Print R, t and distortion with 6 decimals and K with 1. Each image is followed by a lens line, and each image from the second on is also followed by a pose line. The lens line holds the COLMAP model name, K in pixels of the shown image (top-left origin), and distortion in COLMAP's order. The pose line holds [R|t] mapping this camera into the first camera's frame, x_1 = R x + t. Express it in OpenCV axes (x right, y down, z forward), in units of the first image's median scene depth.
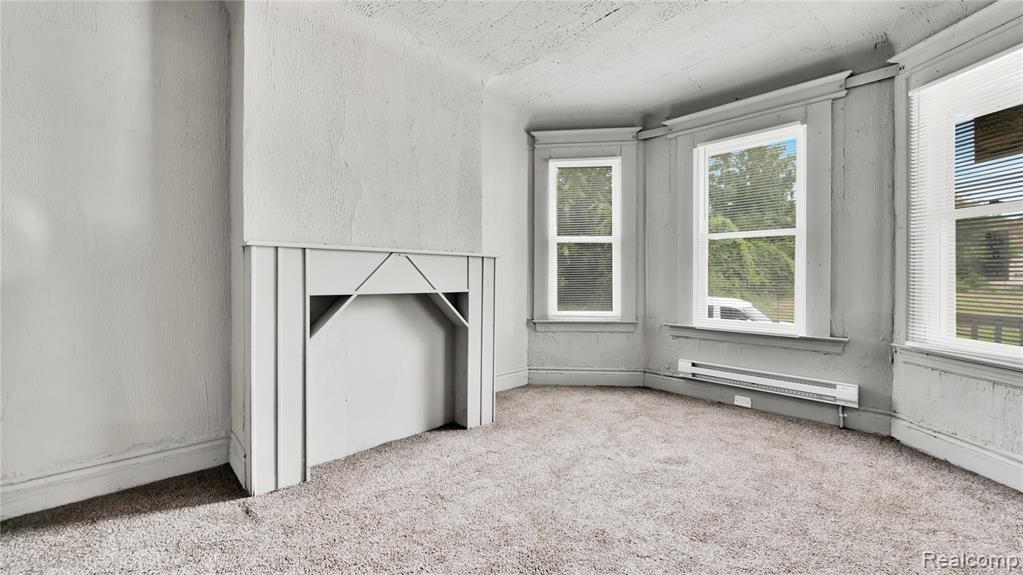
lens RADIAL K [[409.9, 0, 512.2], [0, 409.9, 278.1], [0, 0, 1]] dist [-0.000032, -0.000278]
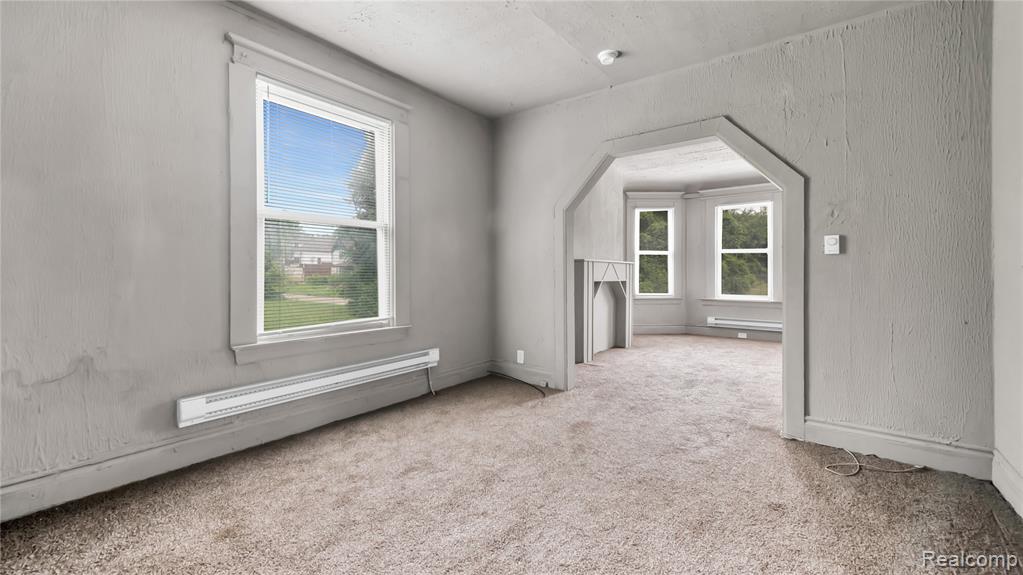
lens RADIAL K [[407.0, 0, 509.2], [0, 407.0, 274.9], [0, 0, 1]] dist [0.000665, 0.000118]
pose [[0.988958, -0.000829, 0.148196, -0.751811], [0.001962, 0.999970, -0.007501, 0.014947], [-0.148186, 0.007709, 0.988929, -0.701103]]
